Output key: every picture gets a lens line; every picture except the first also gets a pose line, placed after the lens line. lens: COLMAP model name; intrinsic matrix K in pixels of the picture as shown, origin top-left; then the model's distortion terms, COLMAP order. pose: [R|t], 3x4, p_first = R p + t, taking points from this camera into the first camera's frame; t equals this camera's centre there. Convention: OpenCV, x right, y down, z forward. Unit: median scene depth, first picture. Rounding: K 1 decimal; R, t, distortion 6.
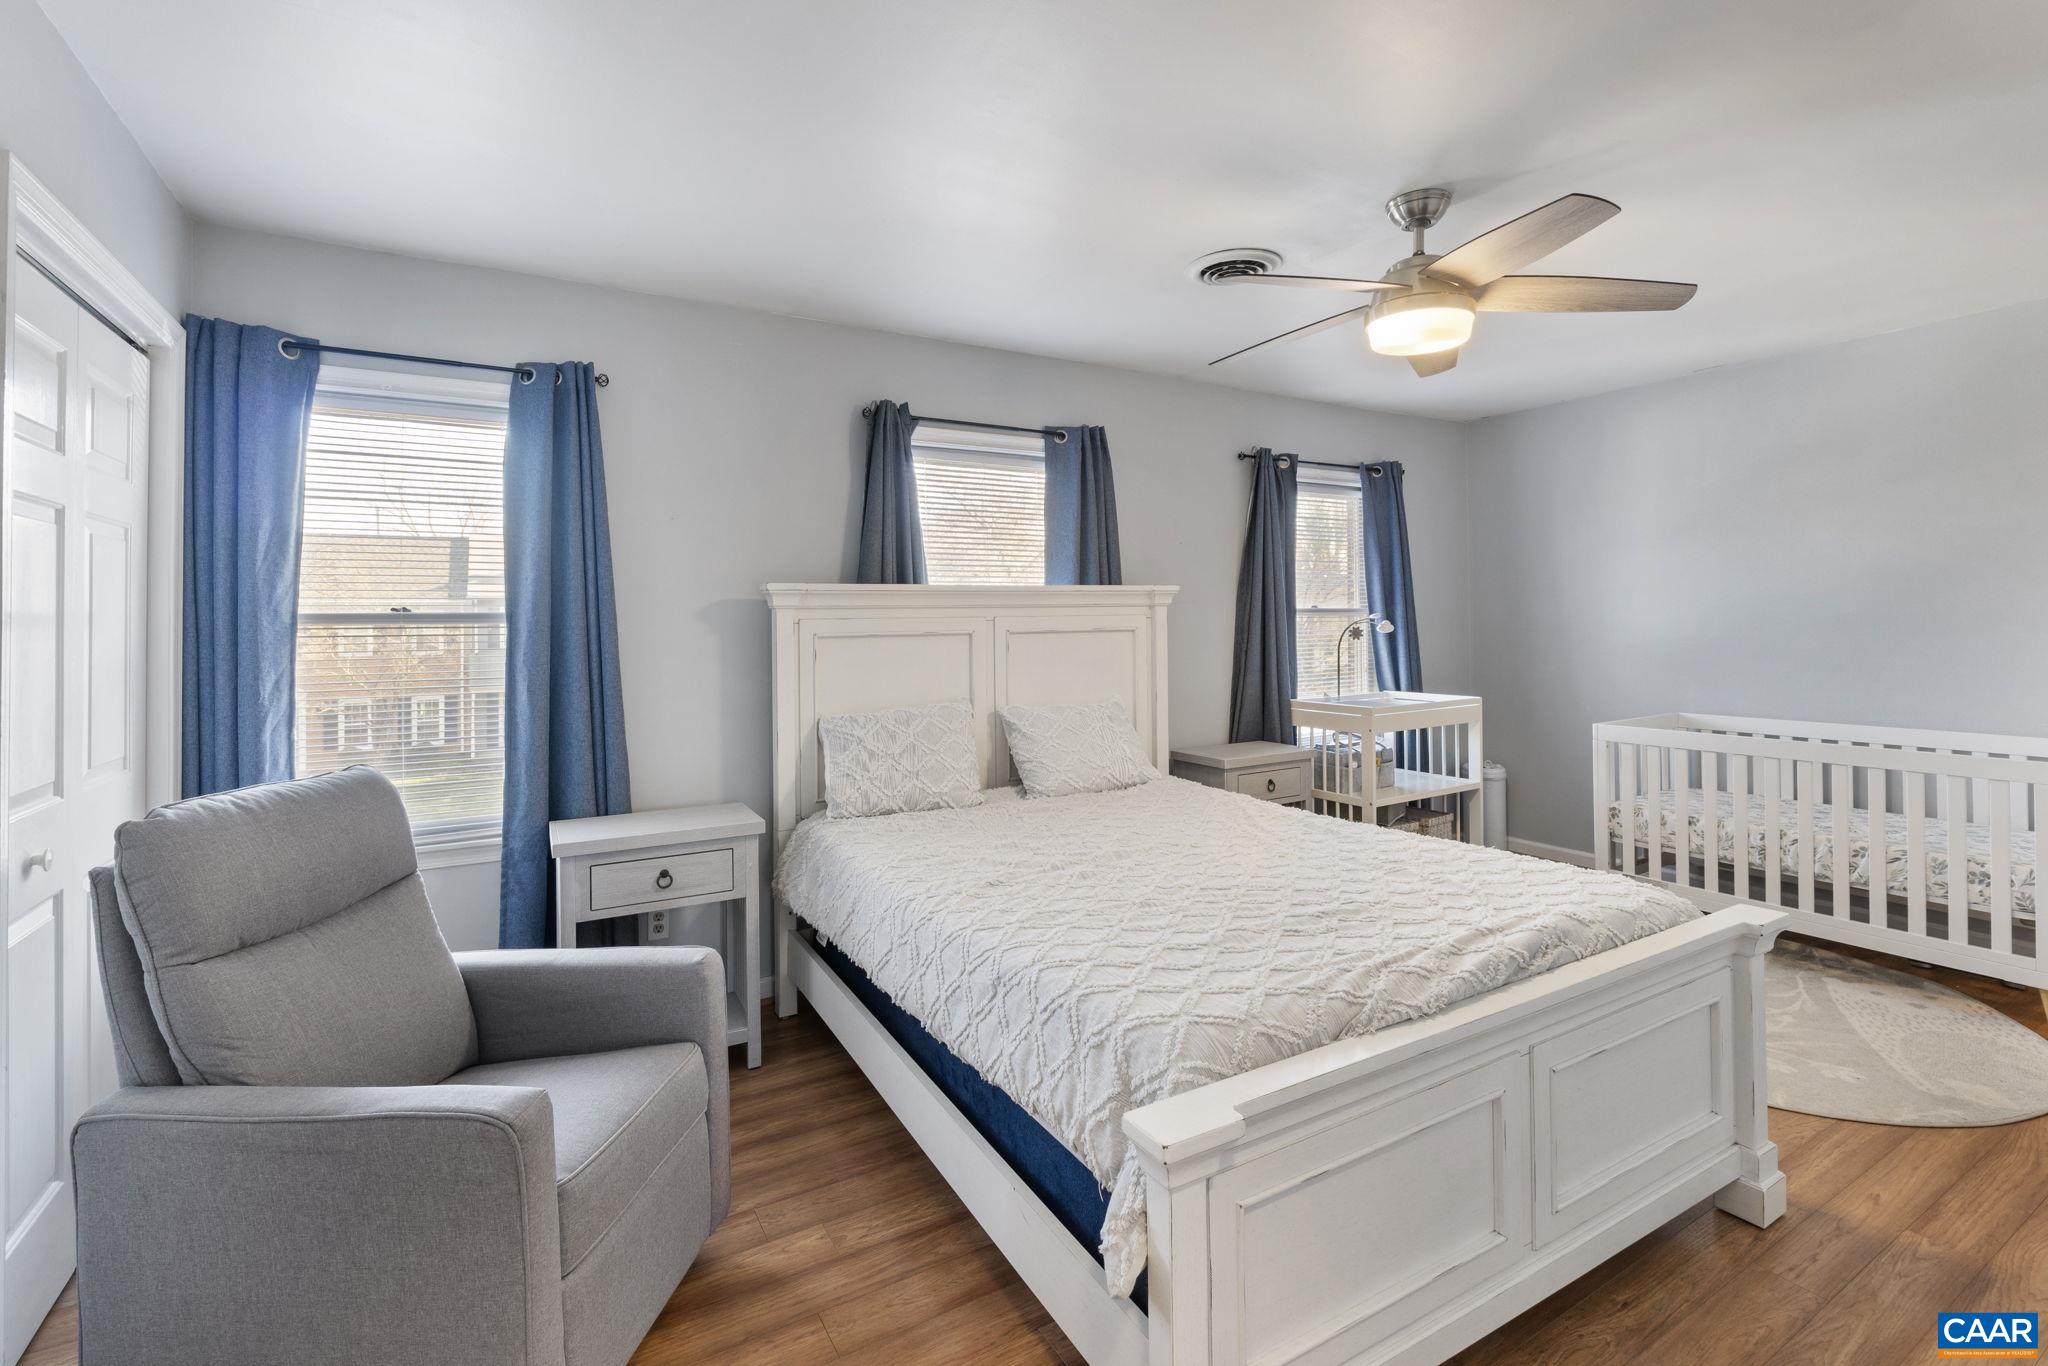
lens RADIAL K [[903.5, 0, 1022.3], [0, 903.5, 641.3], [0, 0, 1]] dist [-0.001945, -0.000448]
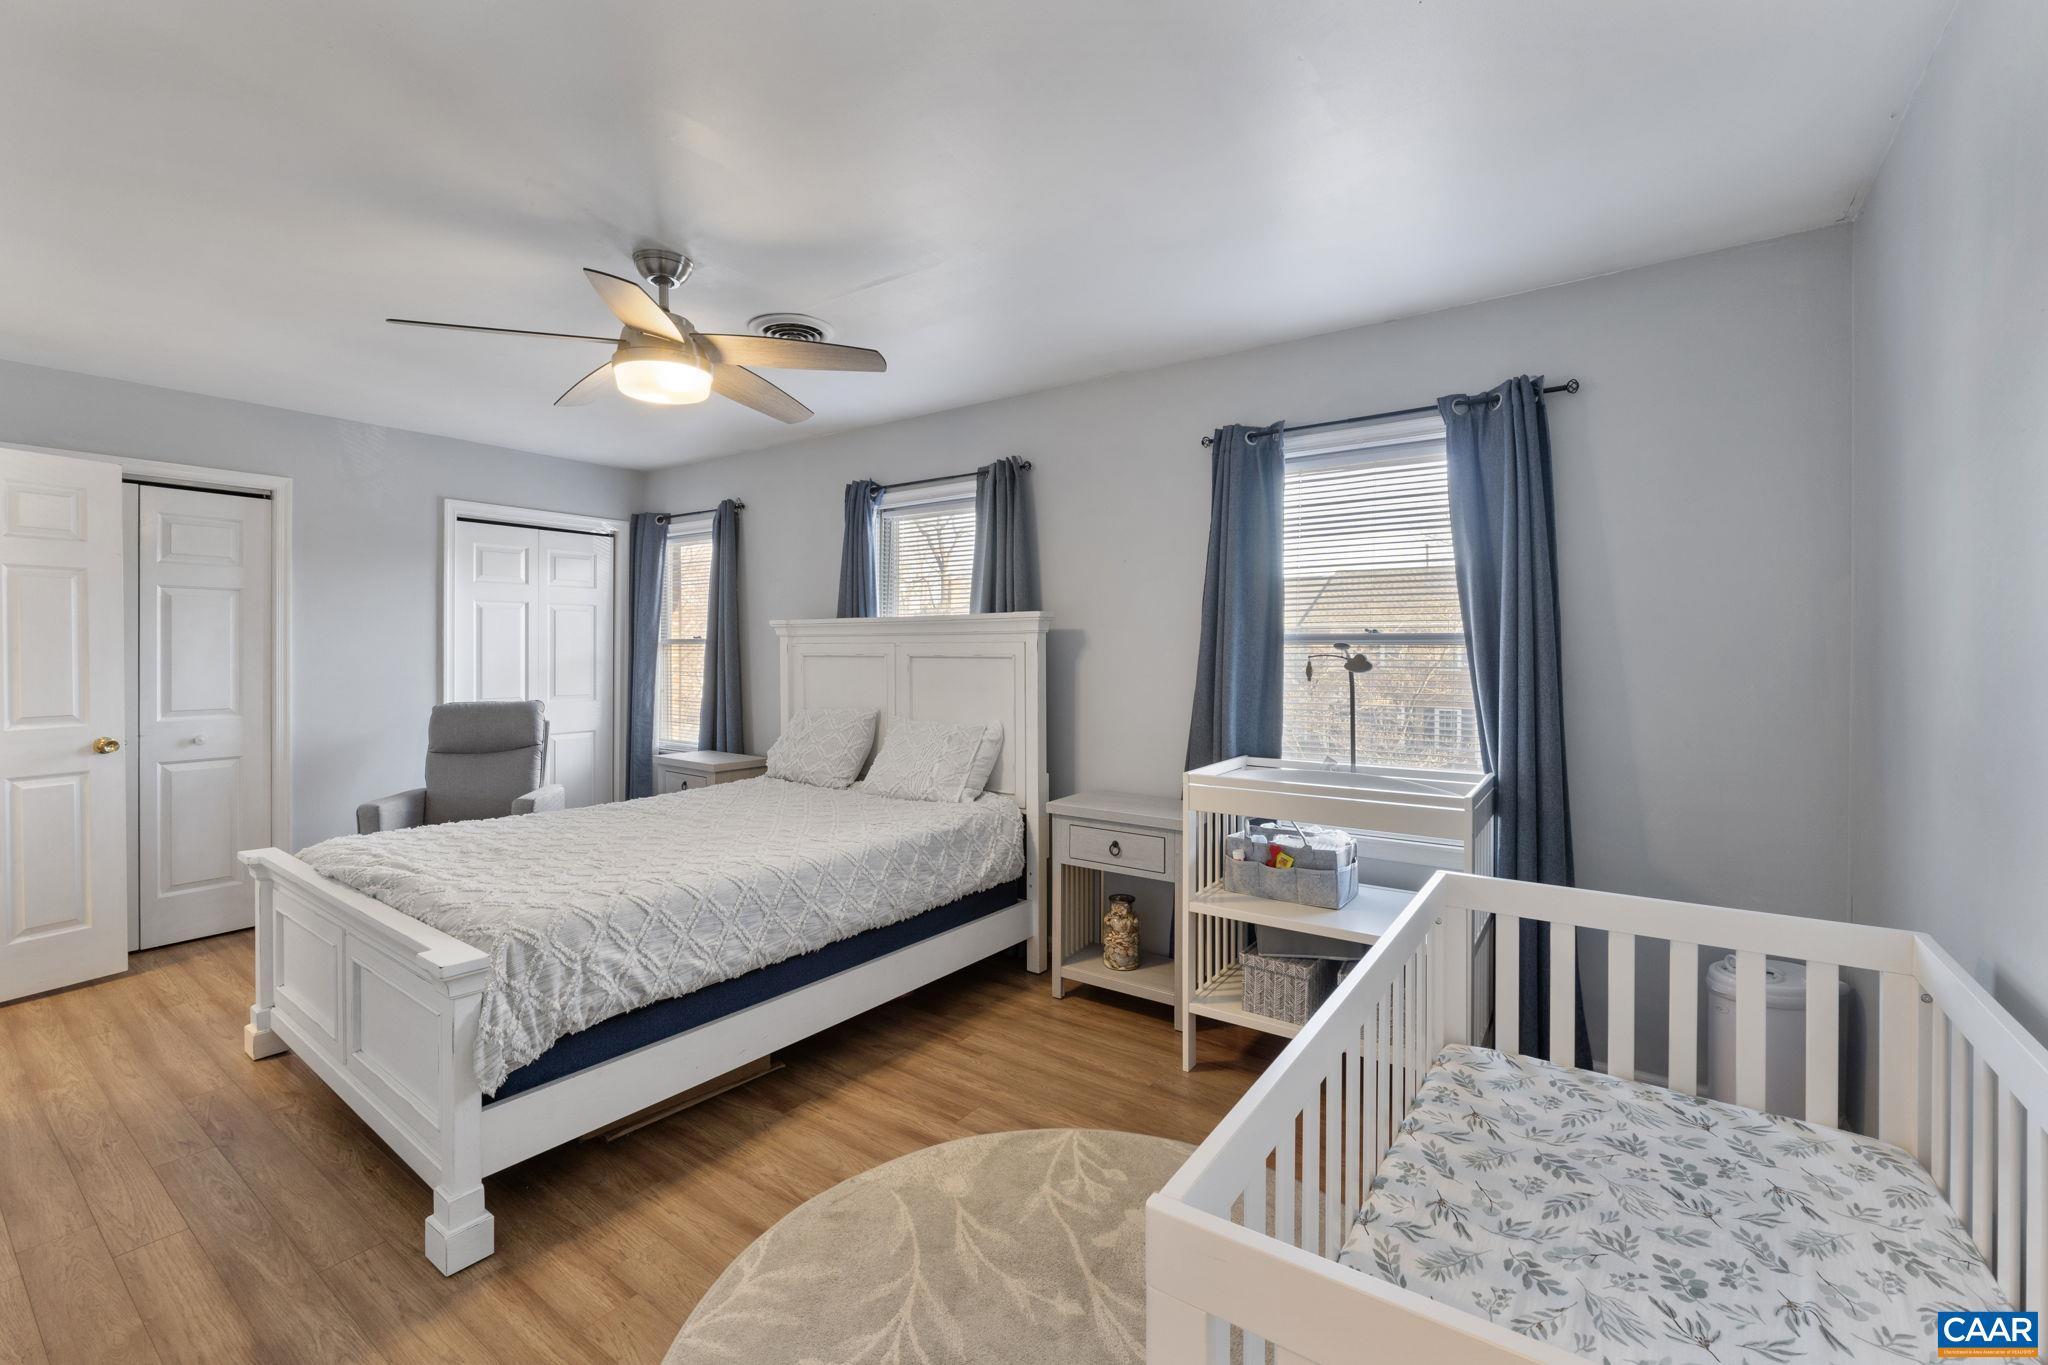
lens RADIAL K [[903.5, 0, 1022.3], [0, 903.5, 640.8], [0, 0, 1]] dist [-0.001945, -0.000448]
pose [[0.395396, 0.006250, -0.918490, 1.023886], [-0.026218, 0.999646, -0.004484, -0.026087], [0.918137, 0.025854, 0.395420, 0.609730]]
